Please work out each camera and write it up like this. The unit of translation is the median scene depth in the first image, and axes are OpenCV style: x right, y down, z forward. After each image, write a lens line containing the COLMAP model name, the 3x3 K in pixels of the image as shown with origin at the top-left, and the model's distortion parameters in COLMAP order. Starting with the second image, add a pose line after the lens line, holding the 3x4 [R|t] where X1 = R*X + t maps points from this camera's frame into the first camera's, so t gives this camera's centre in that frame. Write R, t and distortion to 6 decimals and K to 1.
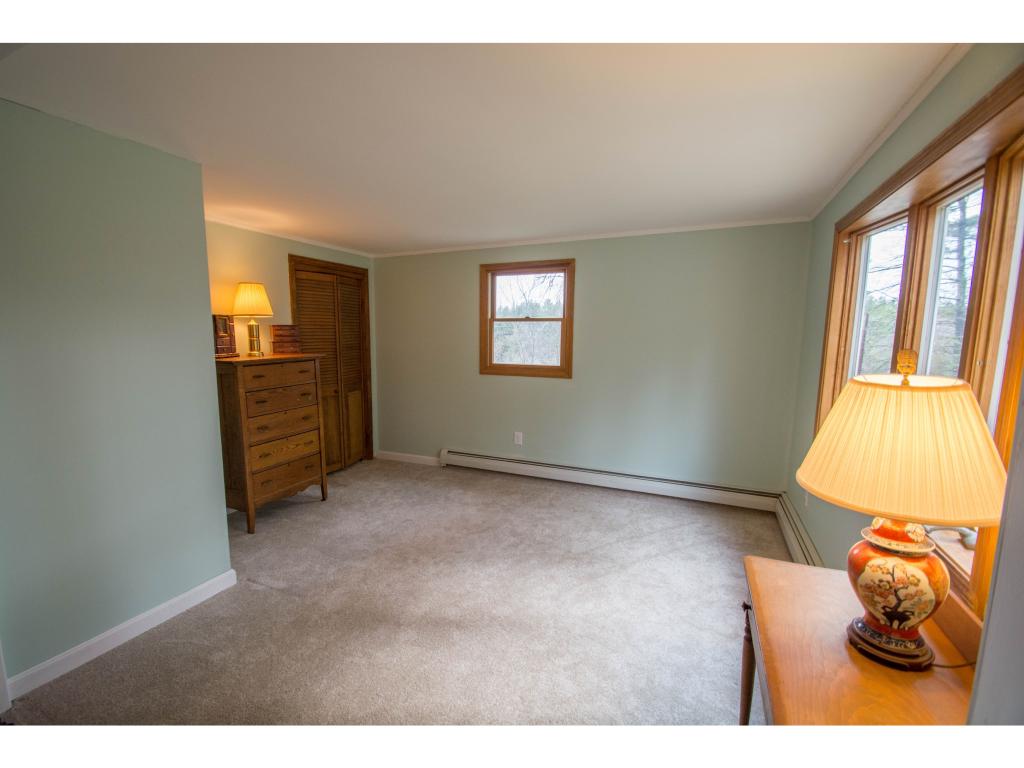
lens RADIAL K [[453.5, 0, 493.1], [0, 453.5, 391.5], [0, 0, 1]] dist [0.009313, -0.011383]
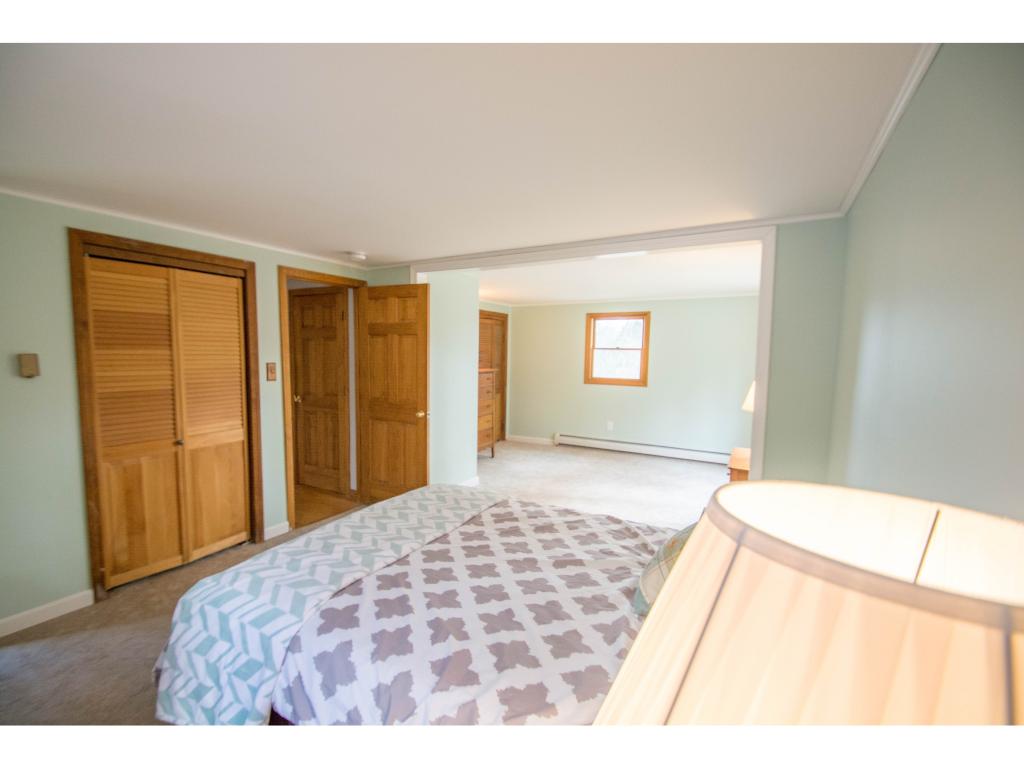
lens RADIAL K [[453.5, 0, 494.5], [0, 453.5, 389.3], [0, 0, 1]] dist [0.009313, -0.011383]
pose [[0.995180, 0.018387, -0.096328, -0.198497], [-0.023067, 0.998596, -0.047690, 0.066144], [0.095316, 0.049682, 0.994207, -0.600130]]
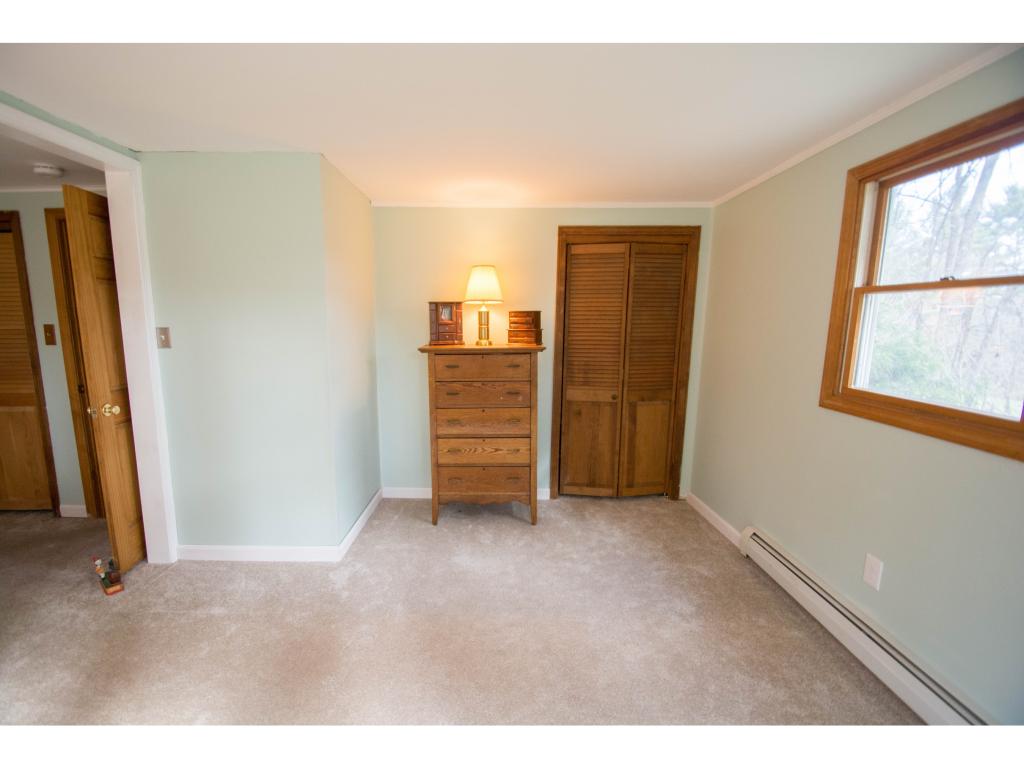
lens RADIAL K [[453.5, 0, 487.3], [0, 453.5, 392.8], [0, 0, 1]] dist [0.009313, -0.011383]
pose [[0.413682, 0.141970, -0.899284, 0.278433], [-0.121430, 0.987545, 0.100045, -0.063120], [0.902287, 0.067813, 0.425769, 0.519673]]
